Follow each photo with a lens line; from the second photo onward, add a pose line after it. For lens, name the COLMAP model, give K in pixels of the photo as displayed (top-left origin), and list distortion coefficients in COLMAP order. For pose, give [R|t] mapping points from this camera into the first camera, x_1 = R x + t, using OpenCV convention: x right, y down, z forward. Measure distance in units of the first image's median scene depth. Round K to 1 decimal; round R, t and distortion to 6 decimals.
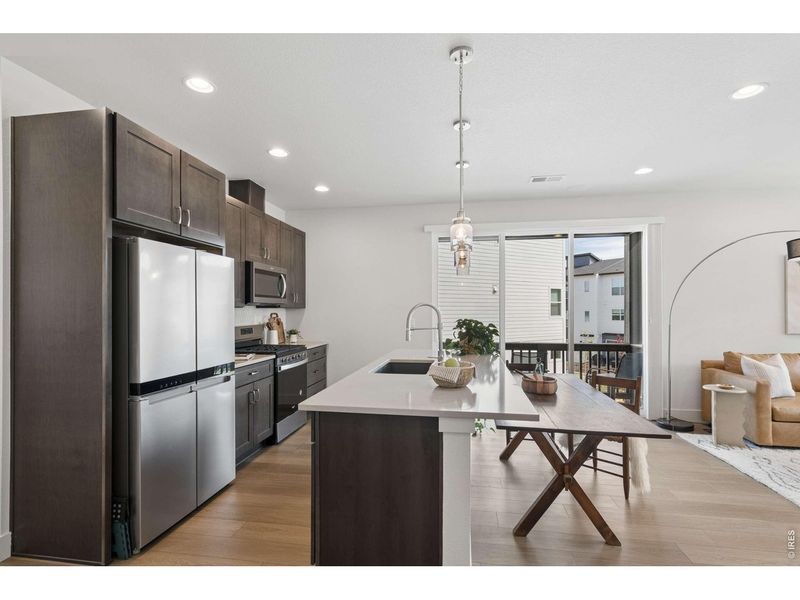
lens RADIAL K [[393.6, 0, 396.0], [0, 393.6, 304.2], [0, 0, 1]] dist [0.003137, 0.000941]
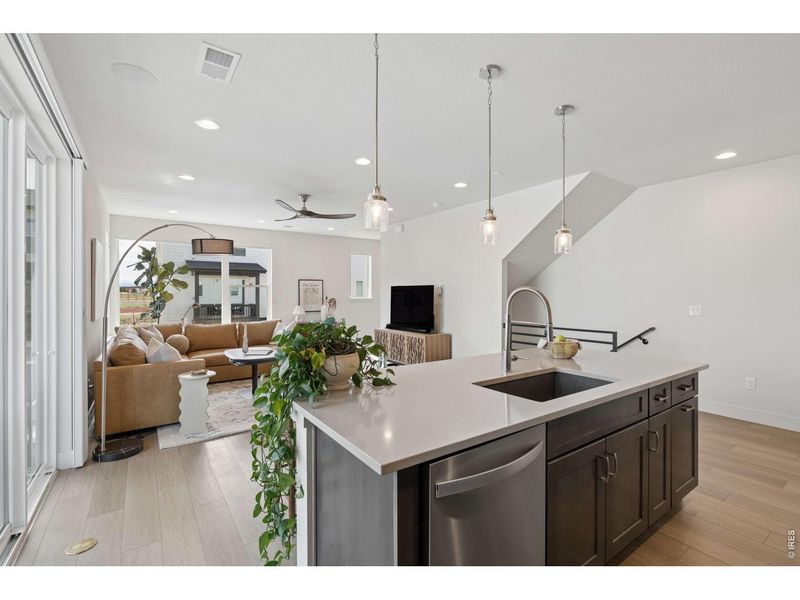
lens RADIAL K [[371.5, 0, 397.7], [0, 371.5, 296.1], [0, 0, 1]] dist [0.000151, 0.000032]
pose [[-0.692229, -0.000308, 0.721678, -0.187388], [-0.004801, 0.999980, -0.004179, 0.018121], [-0.721662, -0.006357, -0.692216, 1.247140]]
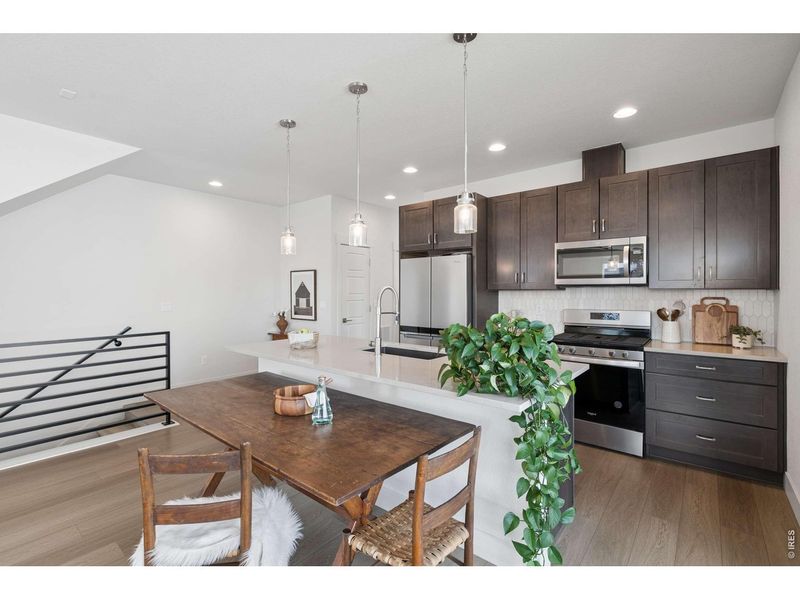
lens RADIAL K [[371.5, 0, 397.7], [0, 371.5, 296.1], [0, 0, 1]] dist [0.000151, 0.000032]
pose [[-0.509966, 0.005101, -0.860180, 0.624322], [0.009175, 0.999958, 0.000491, 0.020404], [0.860146, -0.007642, -0.509991, 1.117388]]
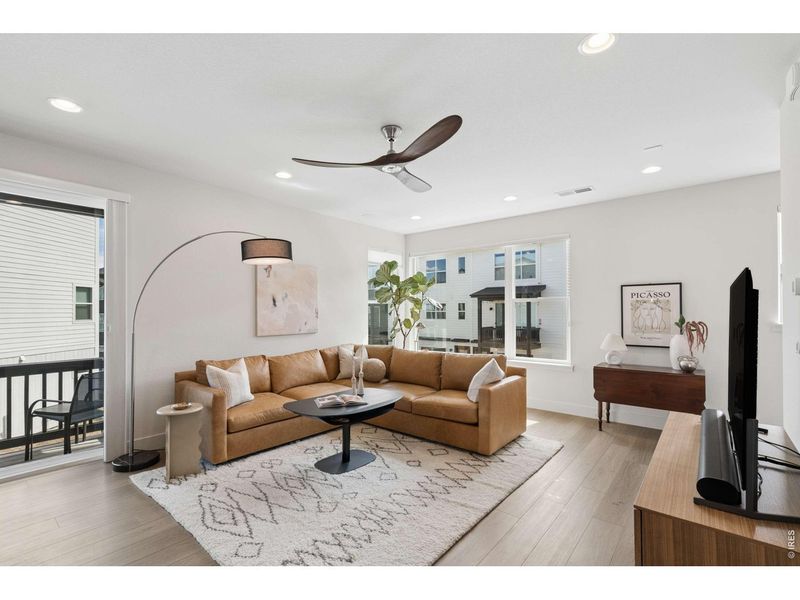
lens RADIAL K [[373.8, 0, 391.7], [0, 373.8, 309.8], [0, 0, 1]] dist [0.000220, 0.000128]
pose [[0.522973, 0.003451, 0.852342, 0.380300], [-0.010532, 0.999942, 0.002413, -0.001227], [-0.852284, -0.010239, 0.522979, 0.204110]]
